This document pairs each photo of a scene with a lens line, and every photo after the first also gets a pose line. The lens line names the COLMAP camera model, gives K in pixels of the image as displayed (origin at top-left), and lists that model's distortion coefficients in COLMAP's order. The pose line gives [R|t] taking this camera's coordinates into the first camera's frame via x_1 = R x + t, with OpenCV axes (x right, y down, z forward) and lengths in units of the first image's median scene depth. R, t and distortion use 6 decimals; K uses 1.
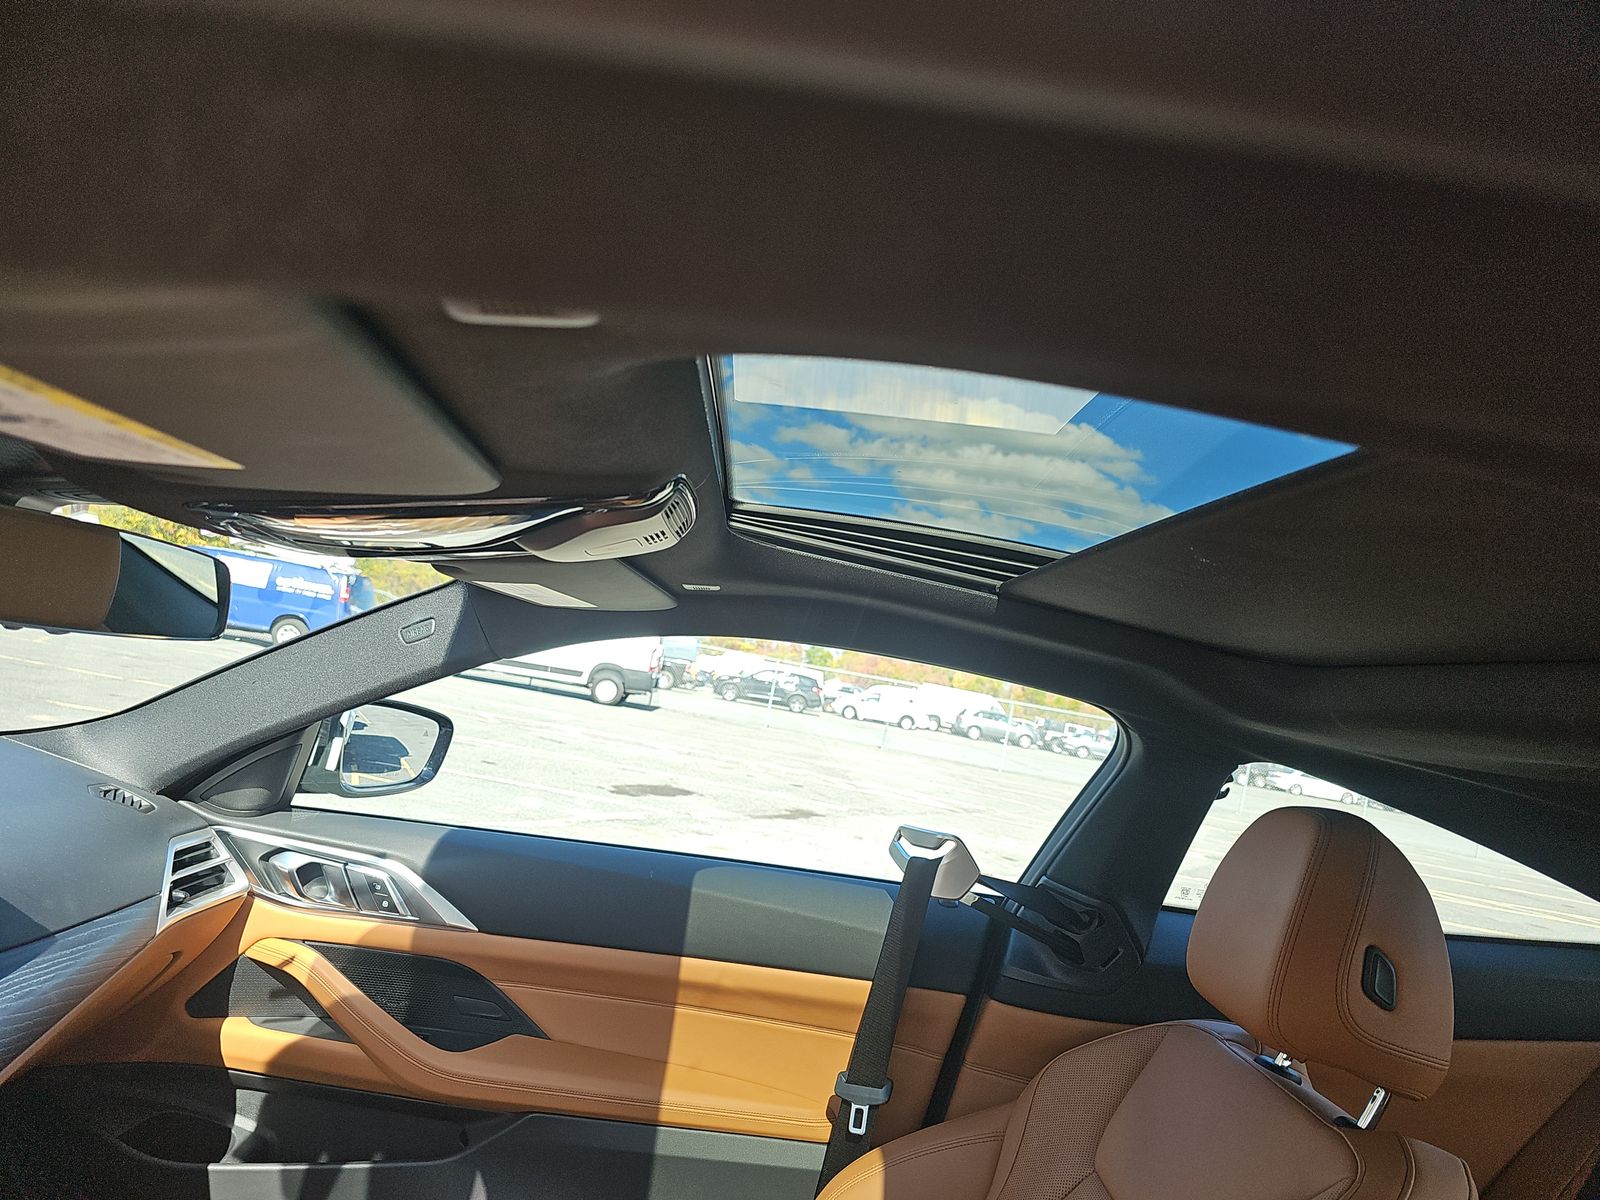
lens RADIAL K [[1039.7, 0, 819.9], [0, 1039.7, 604.4], [0, 0, 1]] dist [0.053075, -0.055842]
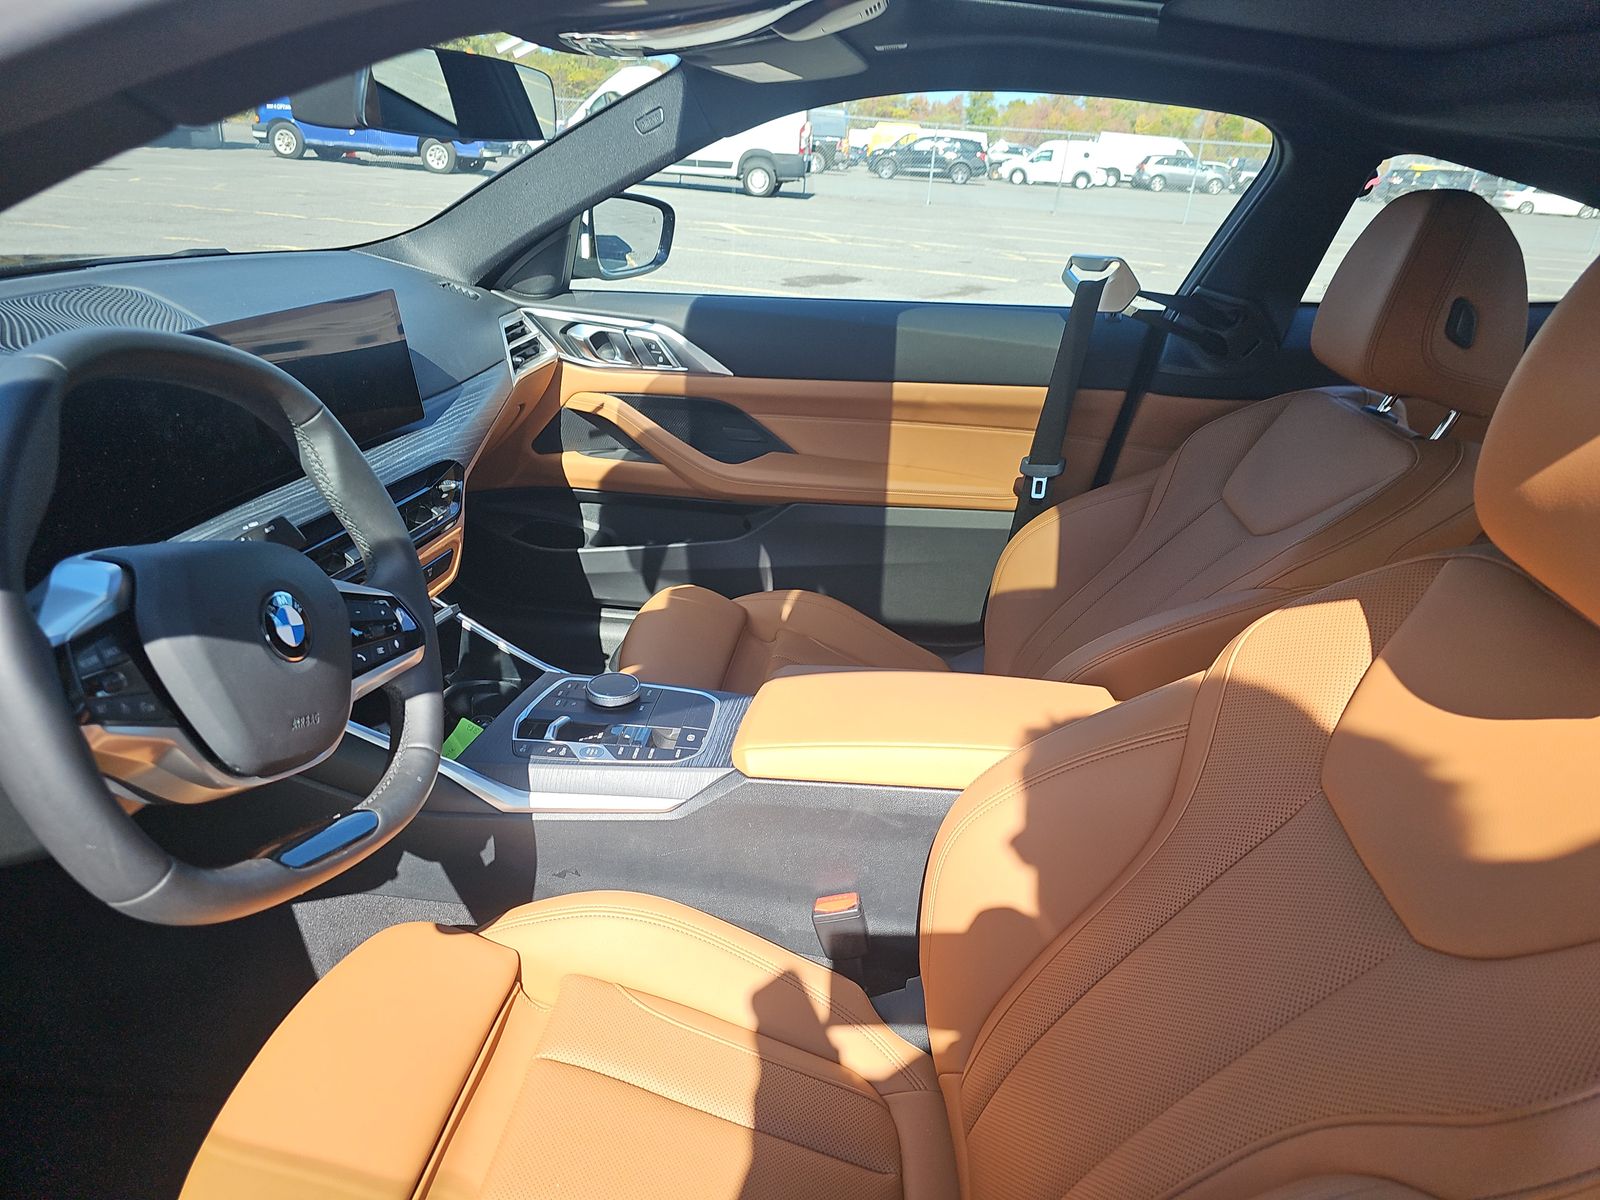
lens RADIAL K [[1039.7, 0, 819.9], [0, 1039.7, 604.4], [0, 0, 1]] dist [0.053075, -0.055842]
pose [[0.984290, -0.041965, -0.171500, -0.014515], [0.116286, 0.884991, 0.450852, -0.003085], [0.132856, -0.463713, 0.875968, -0.233315]]
